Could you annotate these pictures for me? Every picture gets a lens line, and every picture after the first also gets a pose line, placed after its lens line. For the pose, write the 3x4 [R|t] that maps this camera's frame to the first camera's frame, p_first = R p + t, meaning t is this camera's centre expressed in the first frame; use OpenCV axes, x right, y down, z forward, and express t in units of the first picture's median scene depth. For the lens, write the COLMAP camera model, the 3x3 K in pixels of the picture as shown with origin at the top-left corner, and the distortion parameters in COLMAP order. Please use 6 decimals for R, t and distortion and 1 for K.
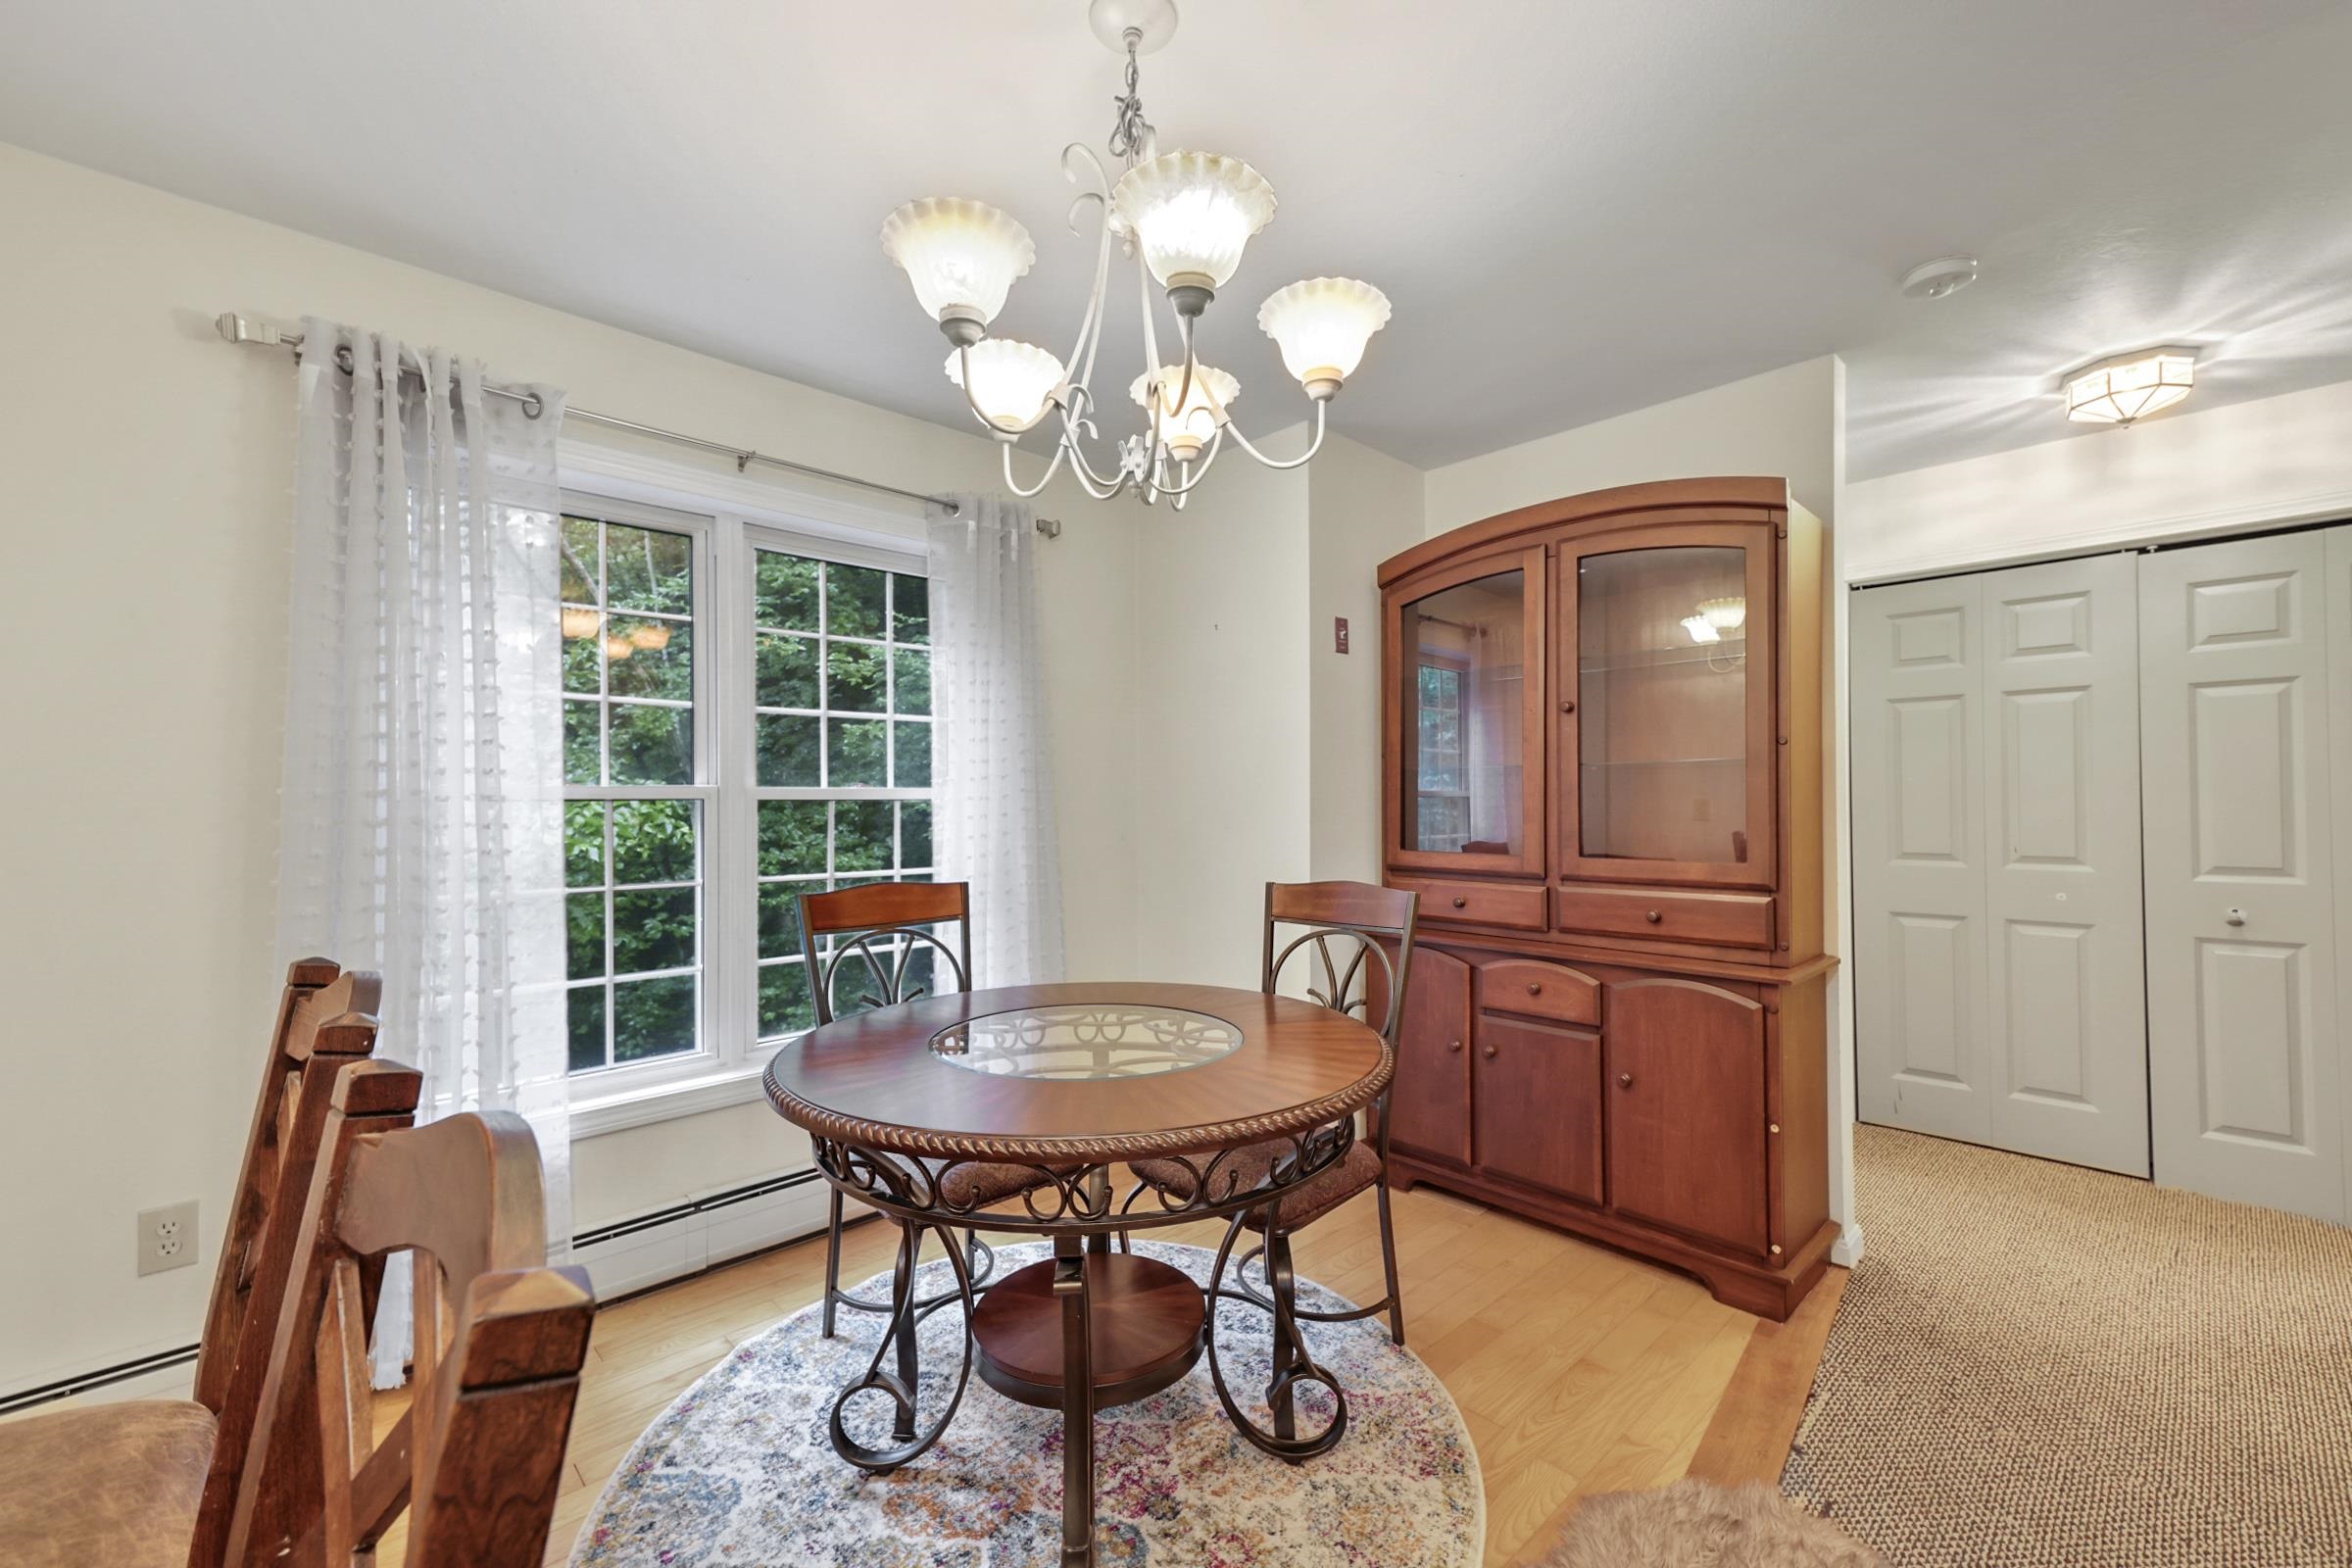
lens RADIAL K [[969.5, 0, 1180.6], [0, 969.5, 794.5], [0, 0, 1]] dist [0.025849, -0.002350]
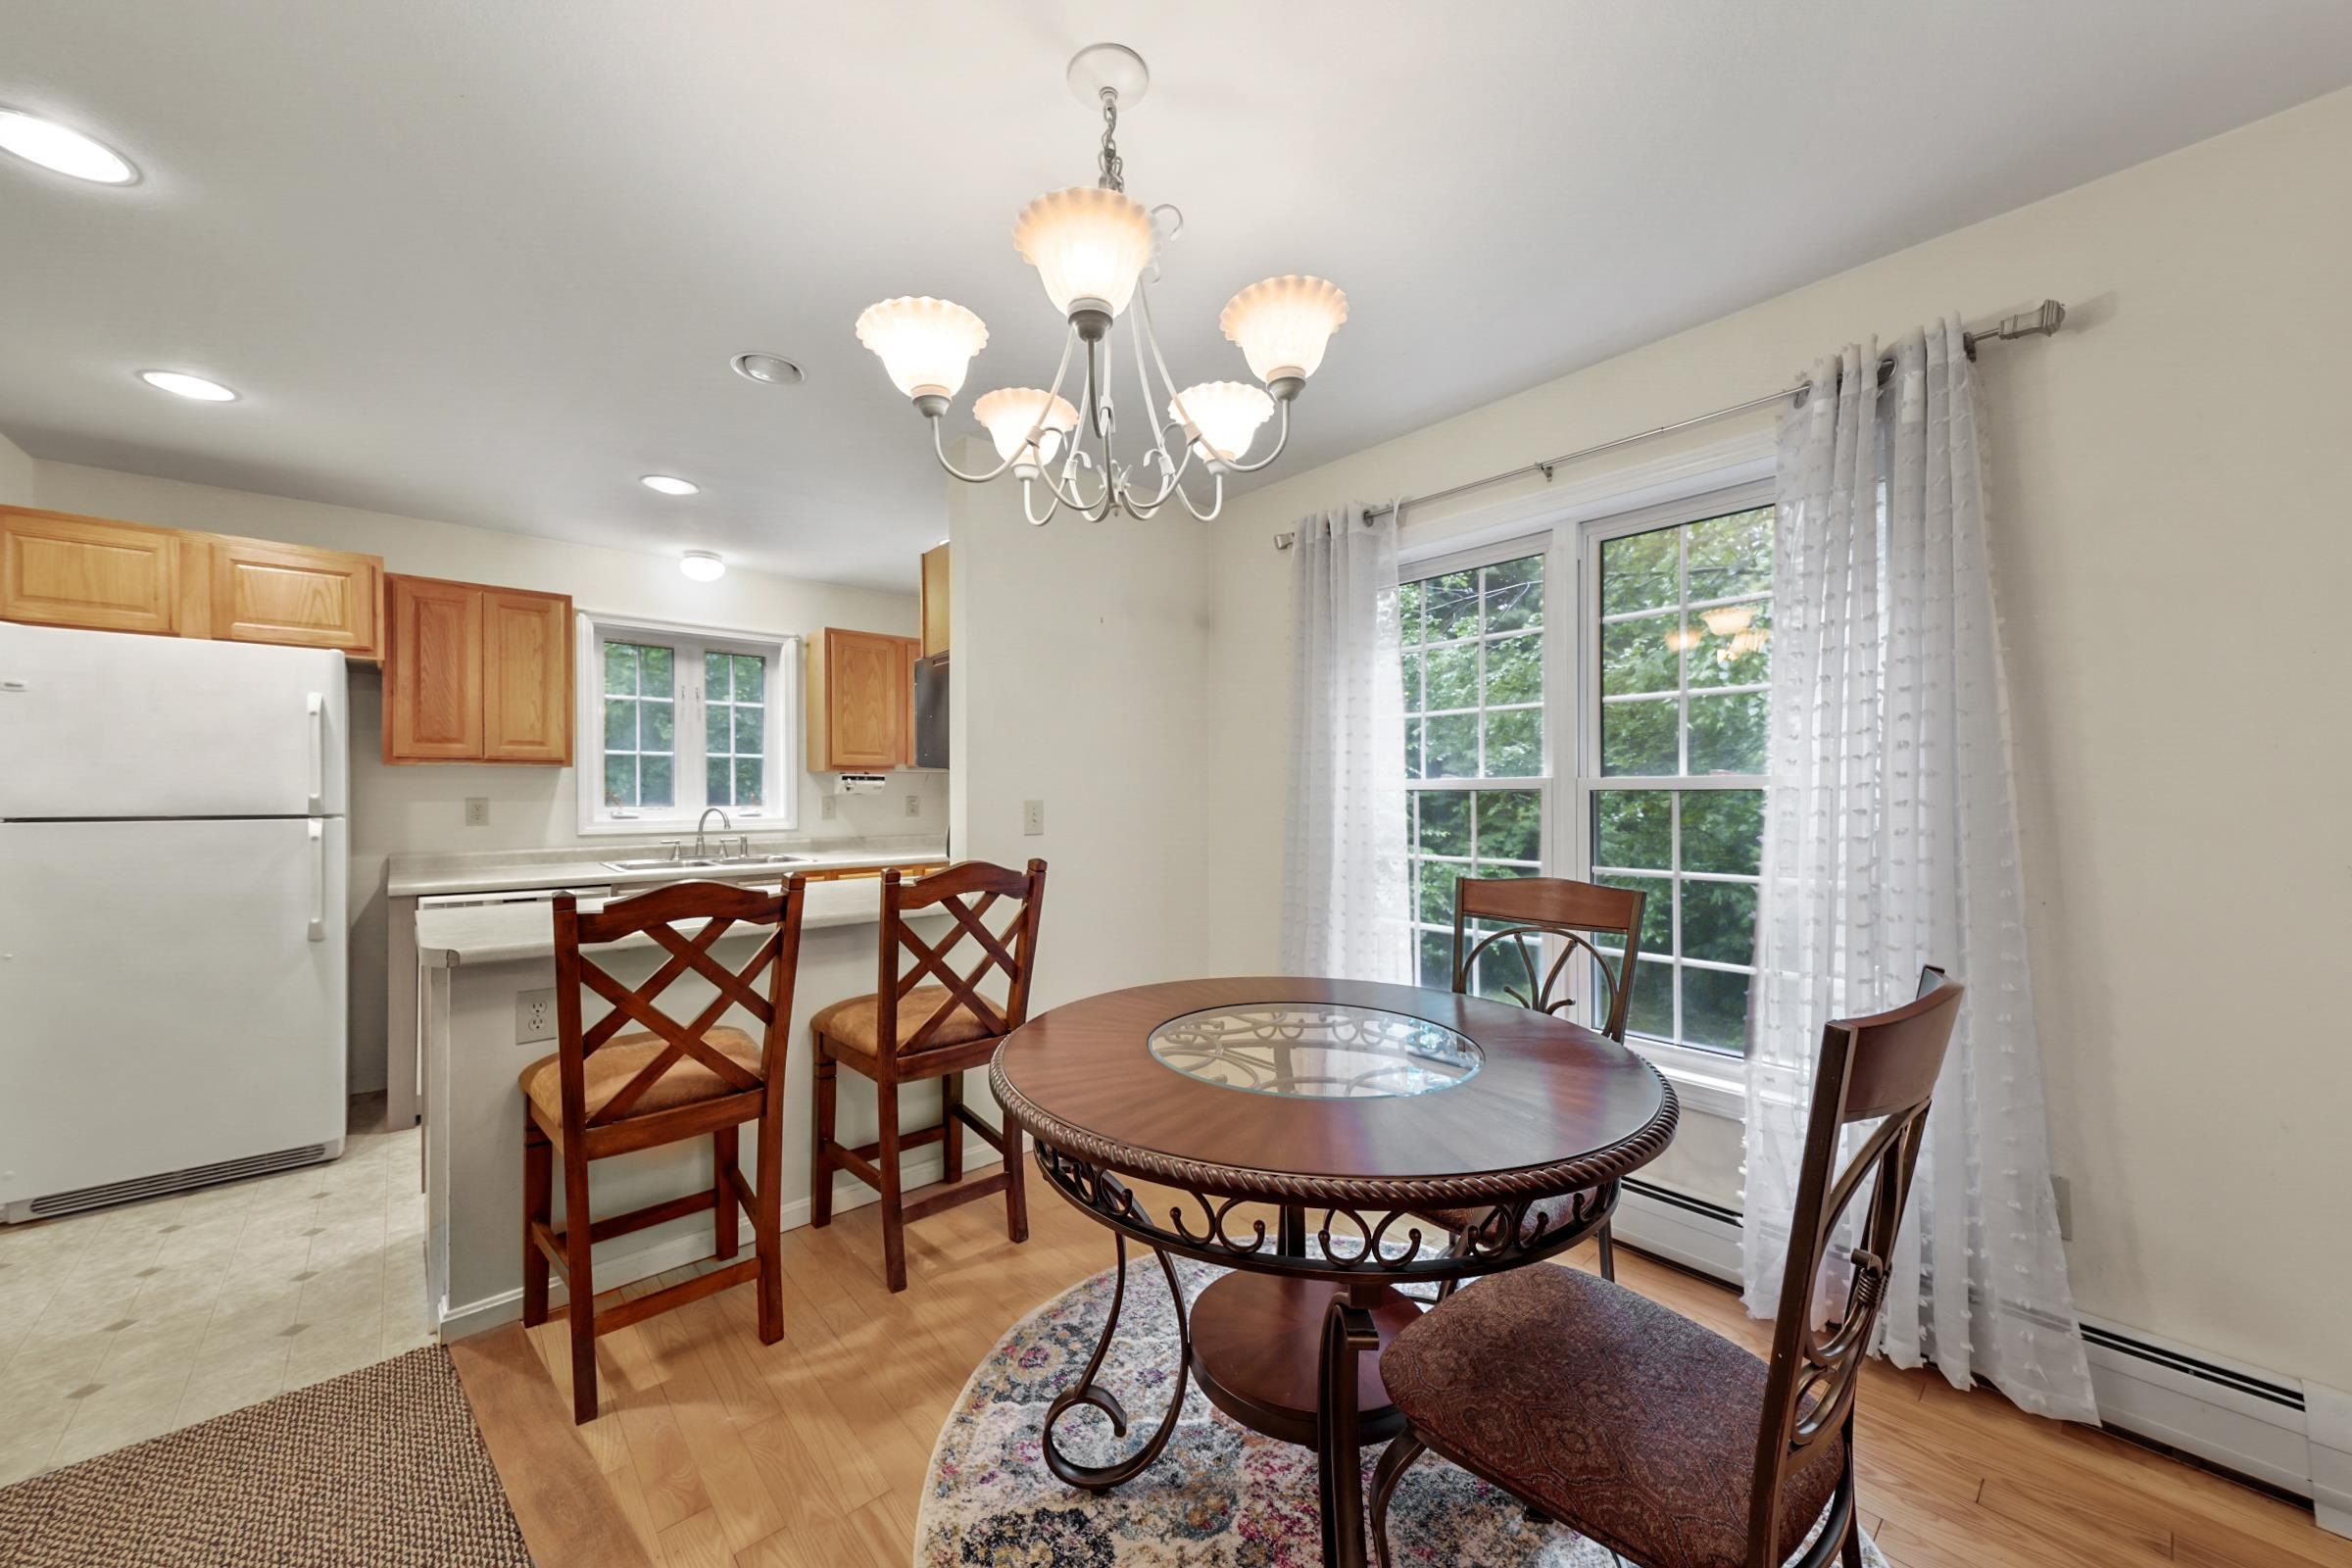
lens RADIAL K [[851.2, 0, 1154.5], [0, 851.2, 788.4], [0, 0, 1]] dist [0.009378, -0.001903]
pose [[-0.051783, 0.001830, -0.998657, 0.496006], [0.012527, 0.999921, 0.001183, -0.000180], [0.998580, -0.012449, -0.051802, 0.597707]]
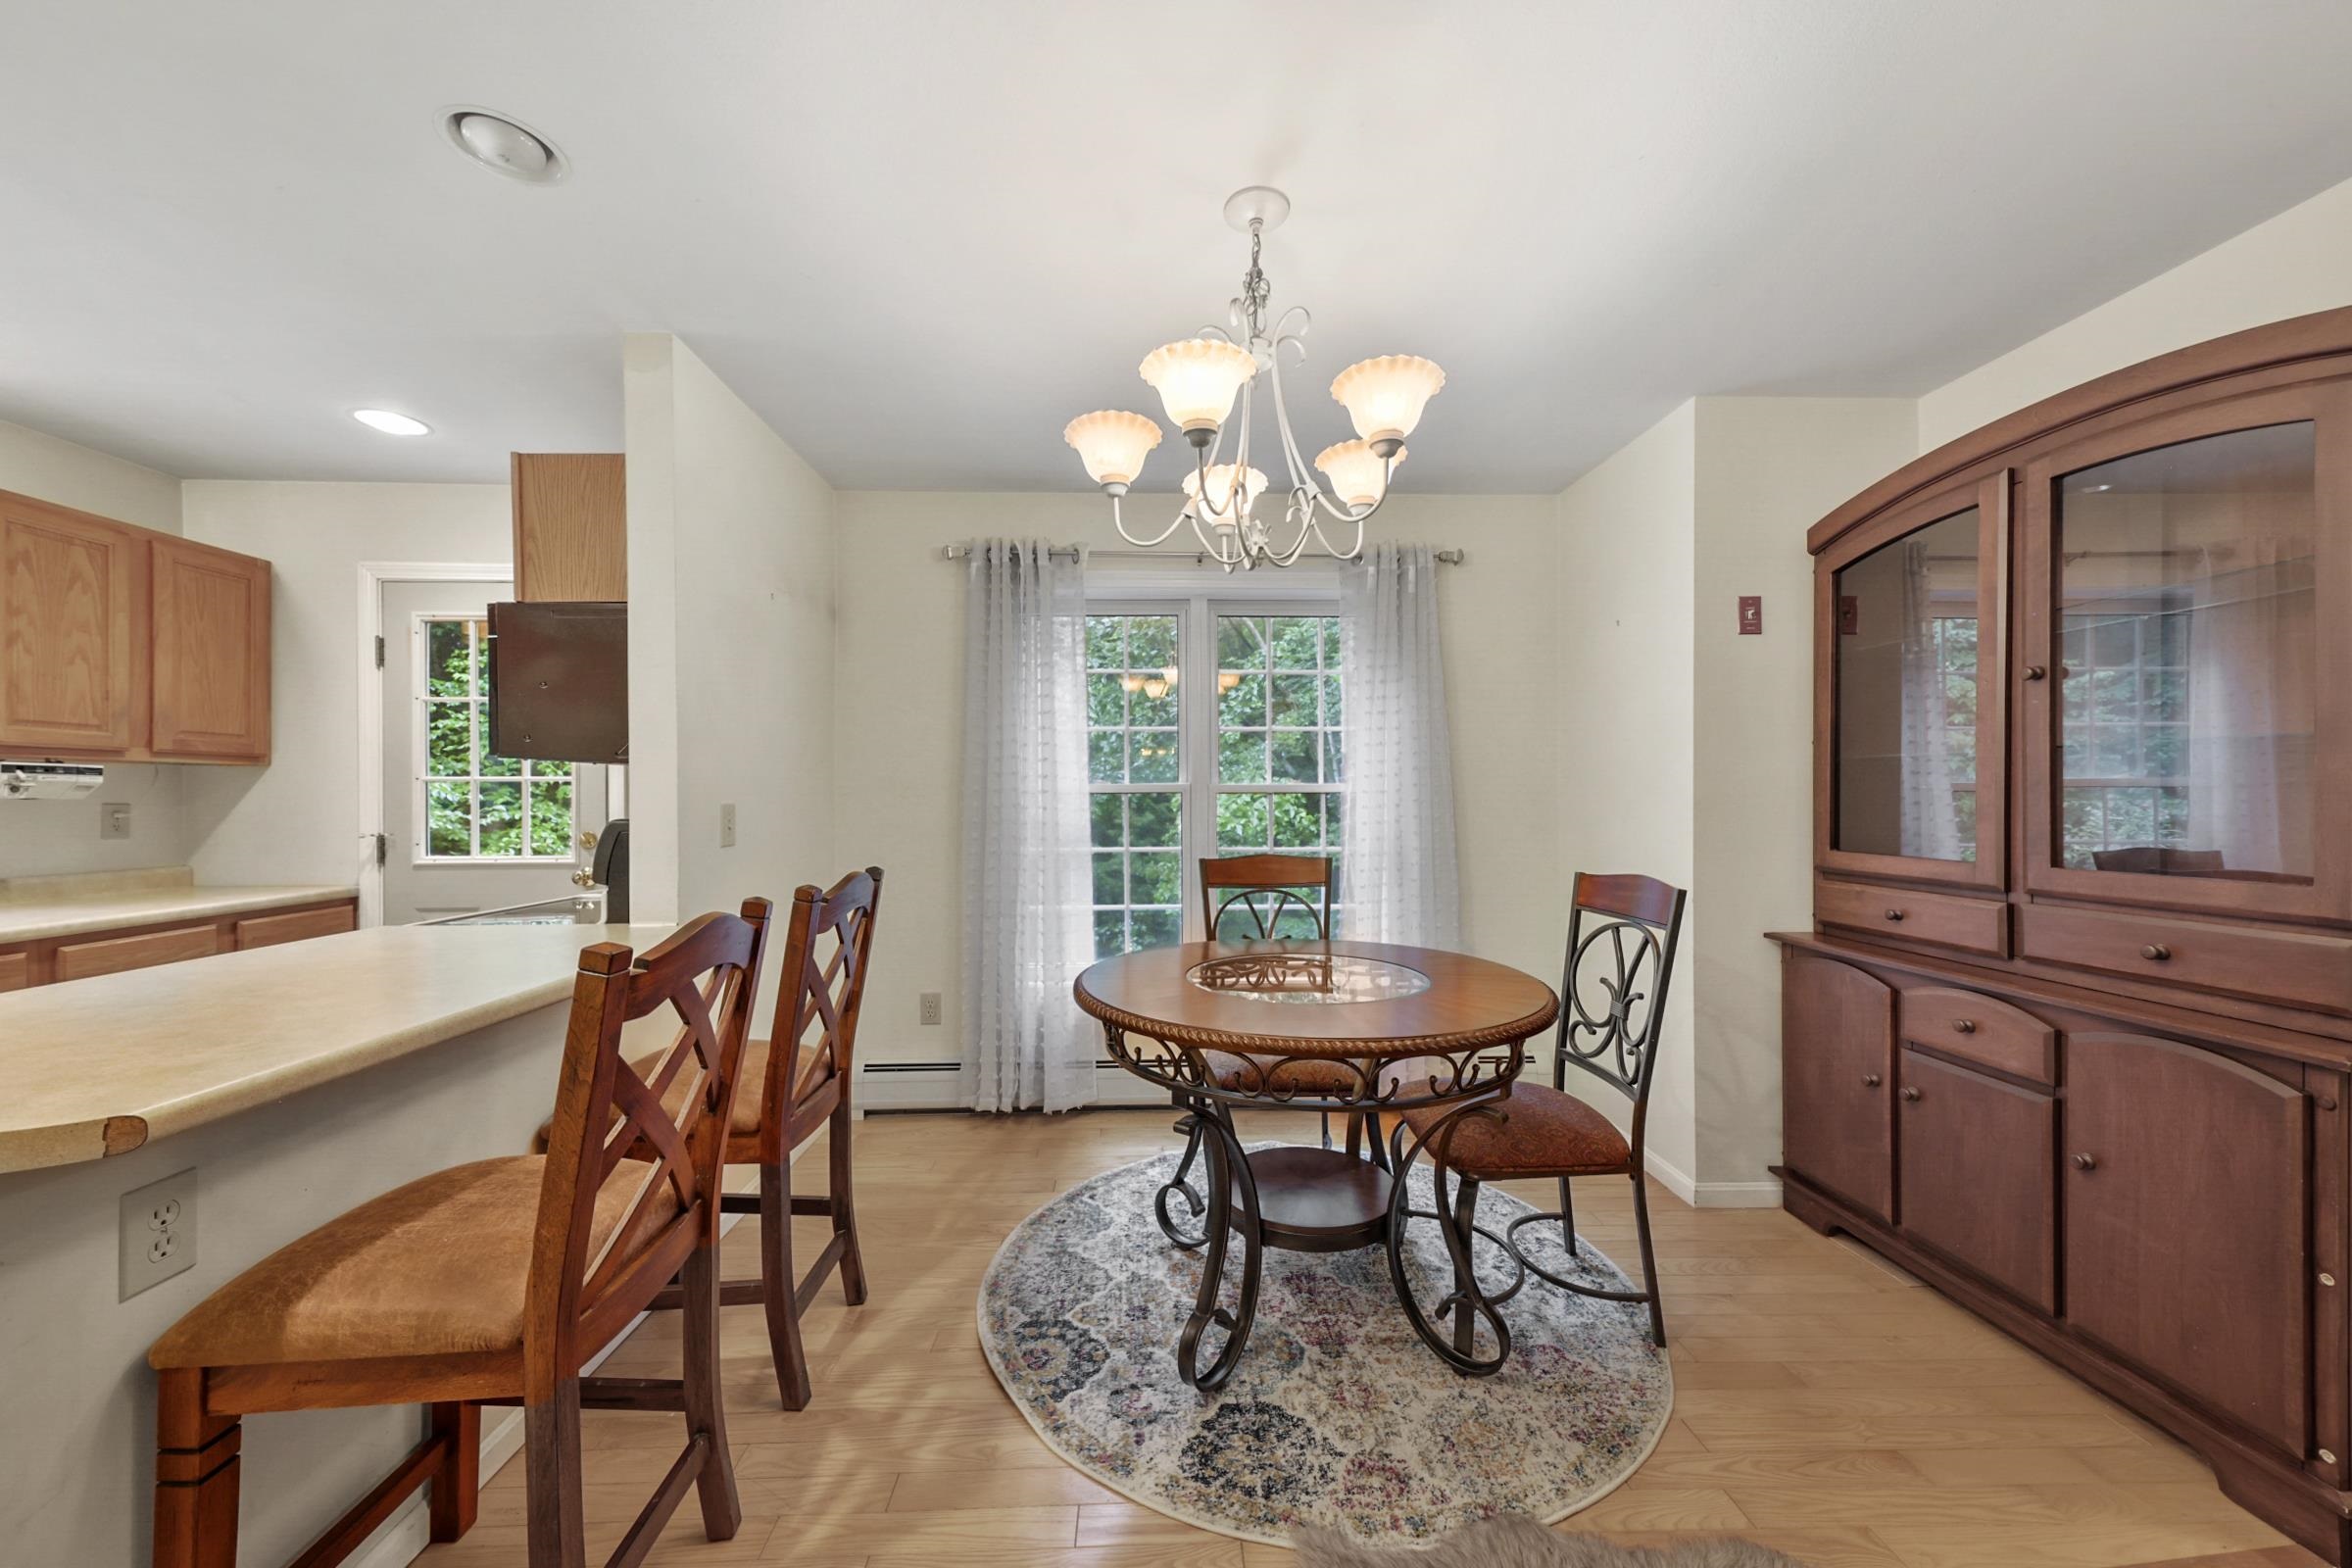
lens RADIAL K [[851.2, 0, 1159.3], [0, 851.2, 796.2], [0, 0, 1]] dist [0.009378, -0.001903]
pose [[0.740188, 0.003211, -0.672392, 0.348590], [0.003340, 0.999959, 0.008451, 0.000016], [0.672392, -0.008501, 0.740147, 0.022157]]
